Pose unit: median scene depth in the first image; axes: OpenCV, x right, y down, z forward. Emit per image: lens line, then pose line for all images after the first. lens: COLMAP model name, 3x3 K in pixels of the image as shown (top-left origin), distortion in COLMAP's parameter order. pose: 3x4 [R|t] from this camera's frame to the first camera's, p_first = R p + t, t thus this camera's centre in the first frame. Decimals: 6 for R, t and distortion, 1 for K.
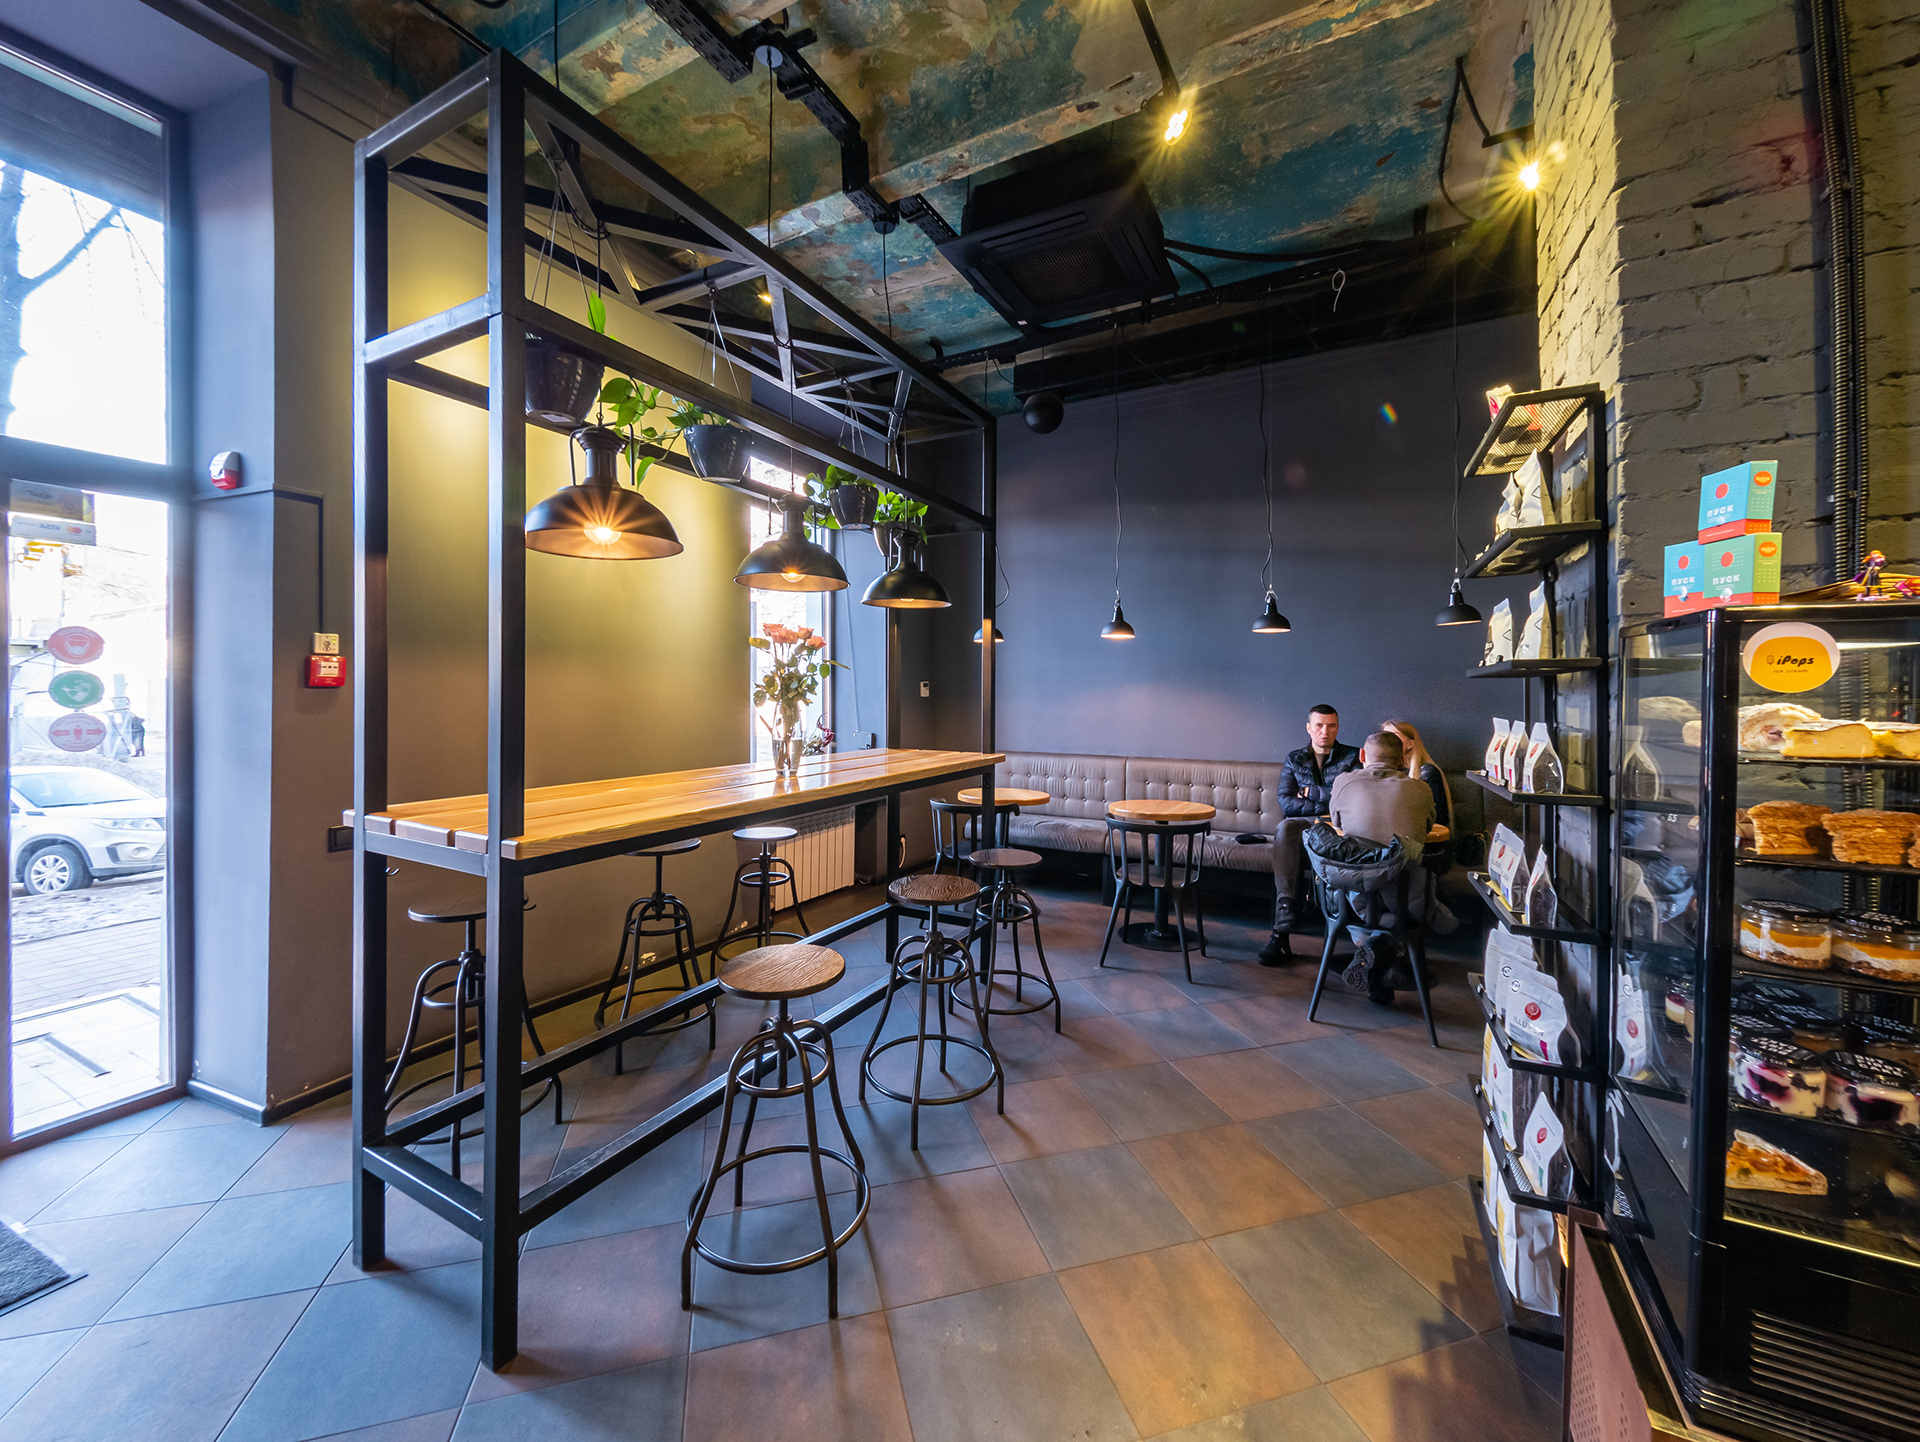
lens RADIAL K [[748.7, 0, 957.2], [0, 748.7, 684.7], [0, 0, 1]] dist [-0.001034, -0.000270]
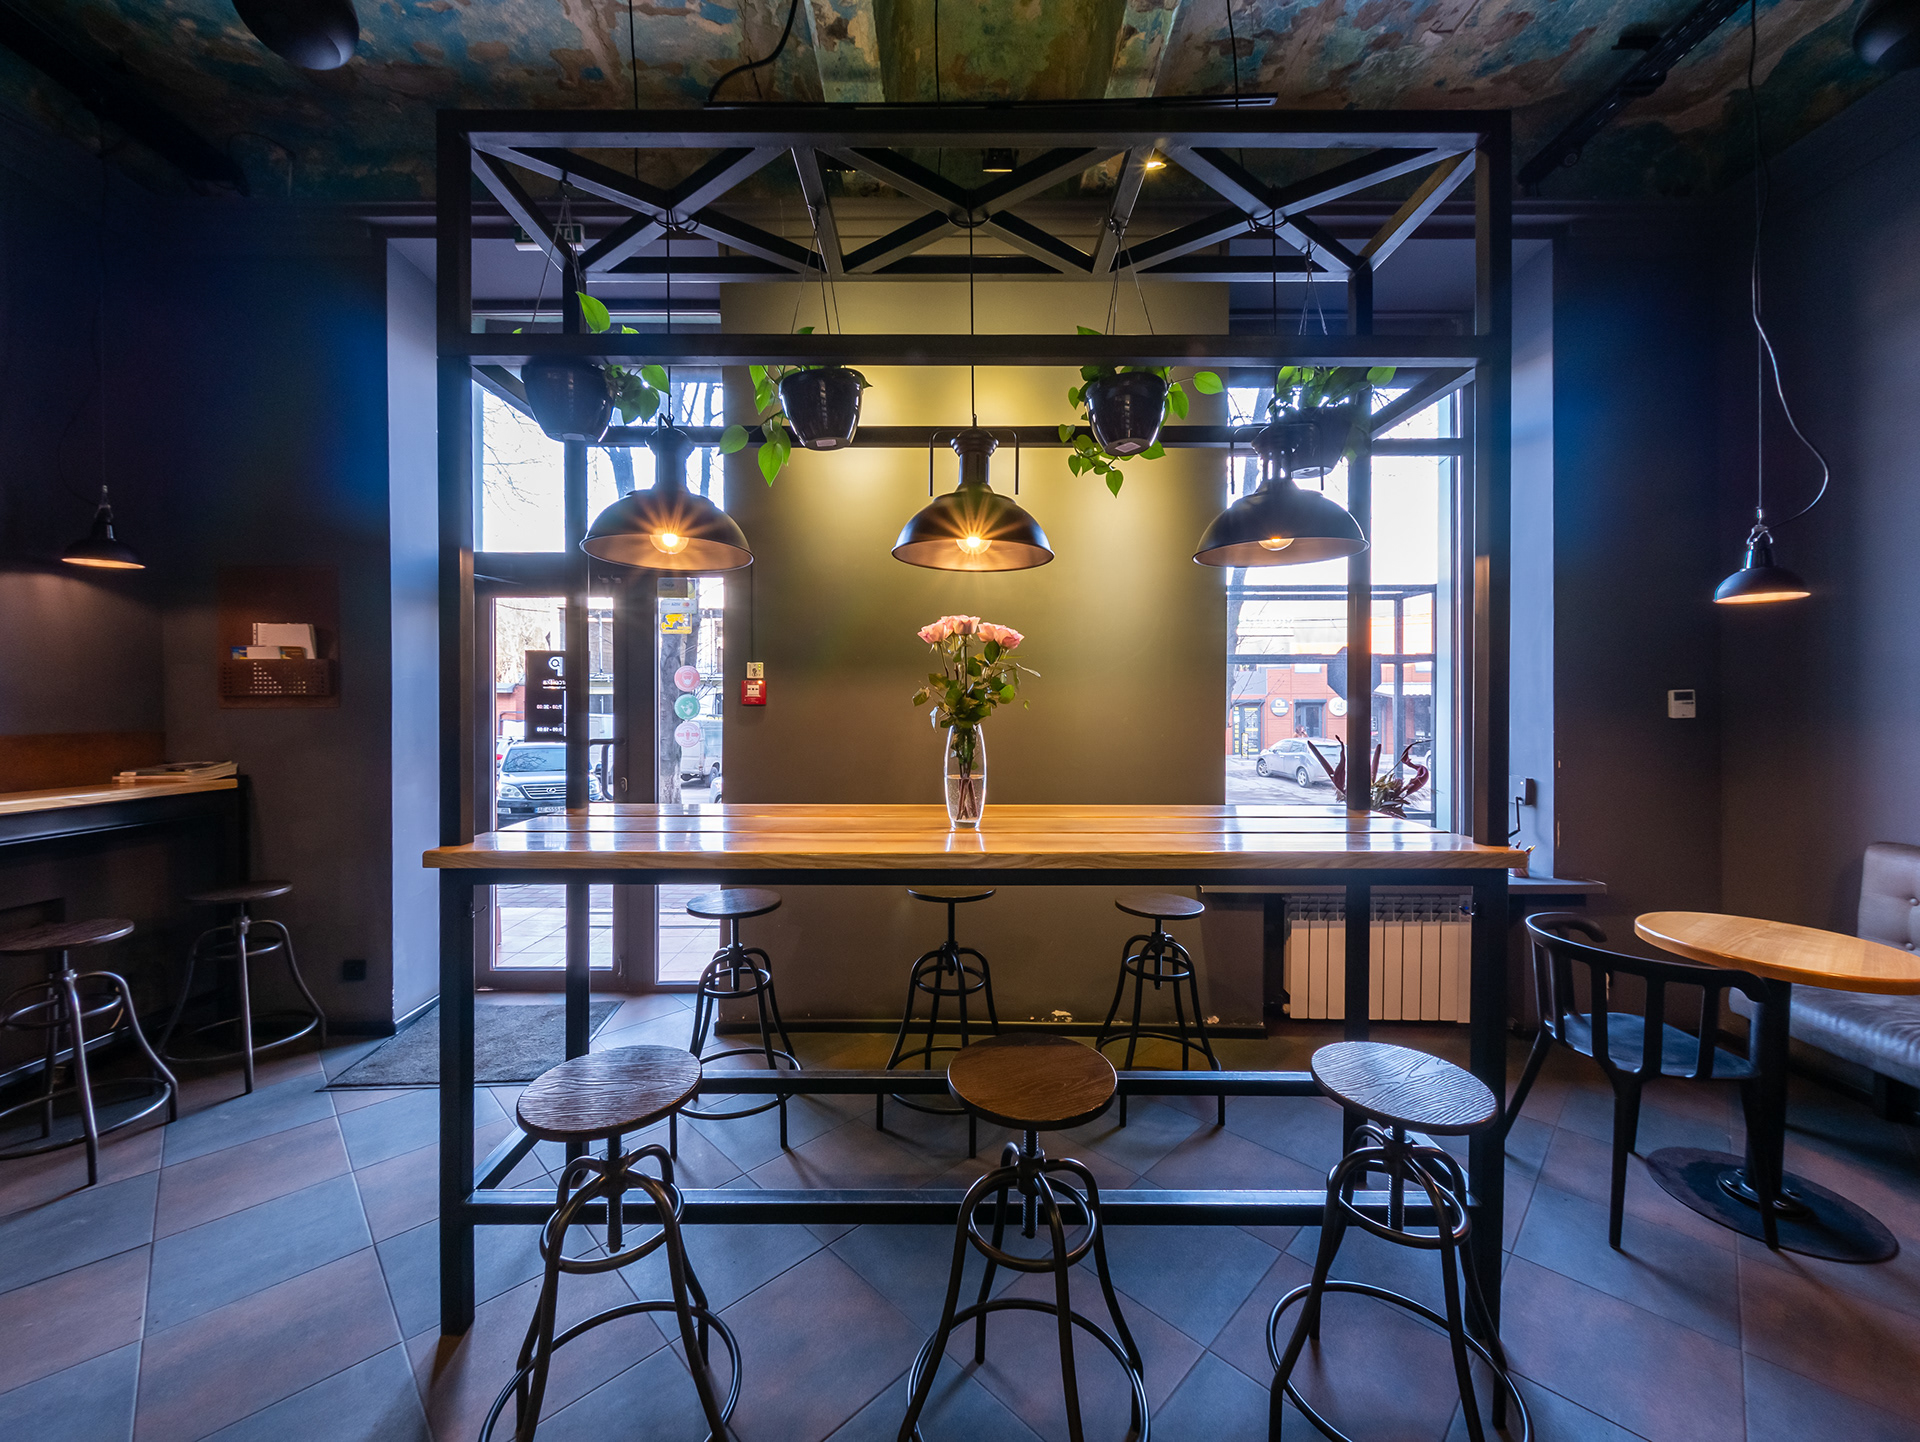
lens RADIAL K [[766.7, 0, 960.0], [0, 766.7, 721.0], [0, 0, 1]] dist [-0.002669, -0.000302]
pose [[0.482401, 0.003634, -0.875943, 0.307725], [0.014369, 0.999824, 0.012062, 0.007170], [0.875832, -0.018405, 0.482264, 0.478341]]
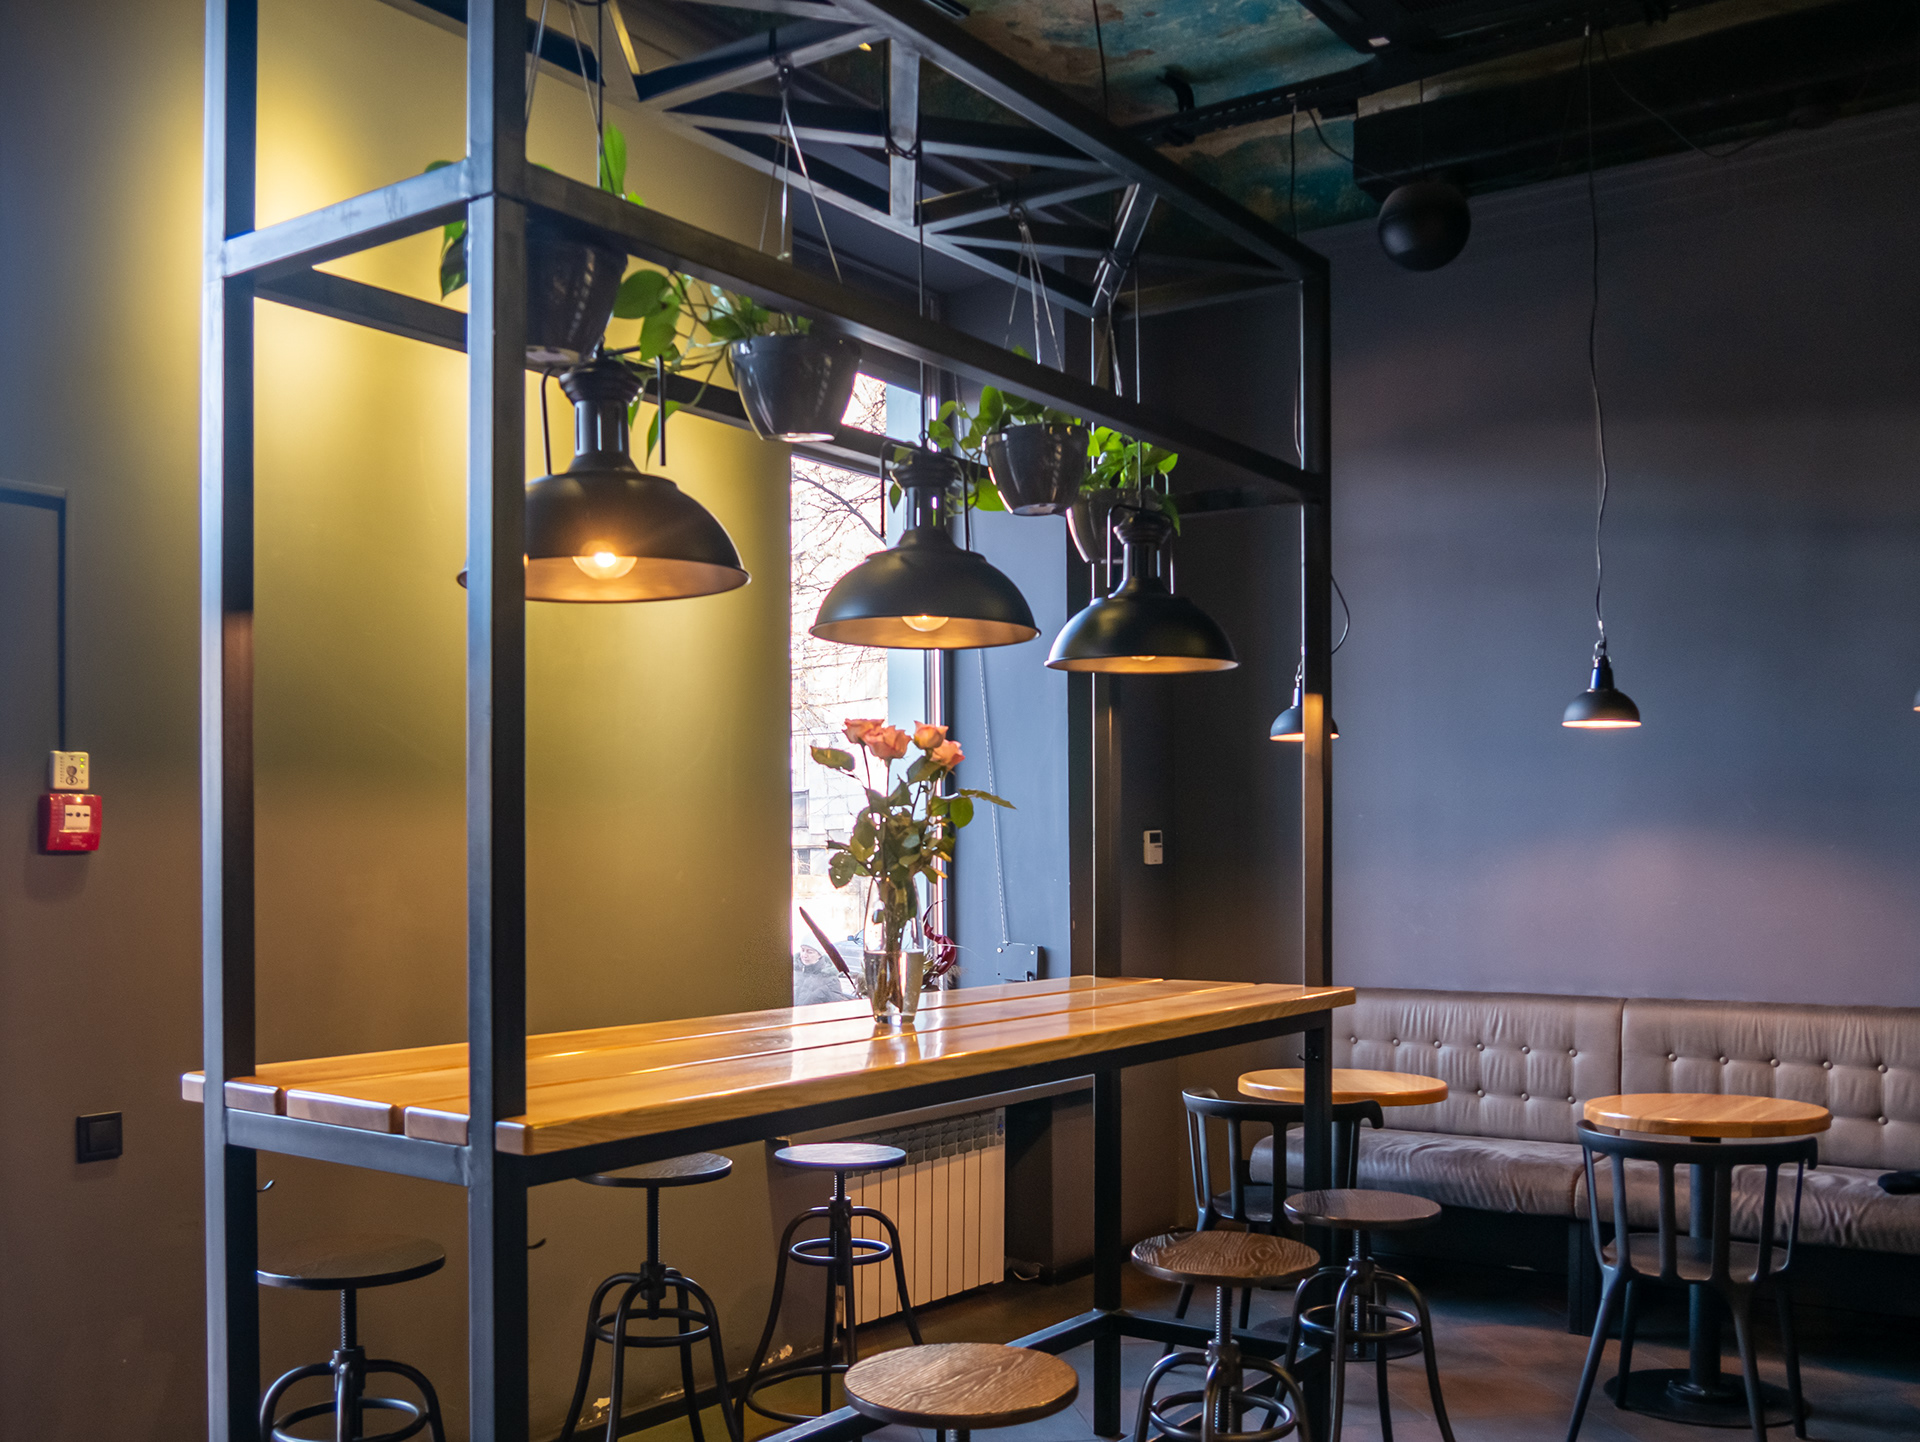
lens RADIAL K [[1852.2, 0, 975.9], [0, 1852.2, 847.8], [0, 0, 1]] dist [-0.043369, 0.005164]
pose [[0.993791, -0.008542, -0.110938, -0.044529], [0.009254, 0.999940, 0.005906, -0.001837], [0.110880, -0.006896, 0.993810, -0.167978]]
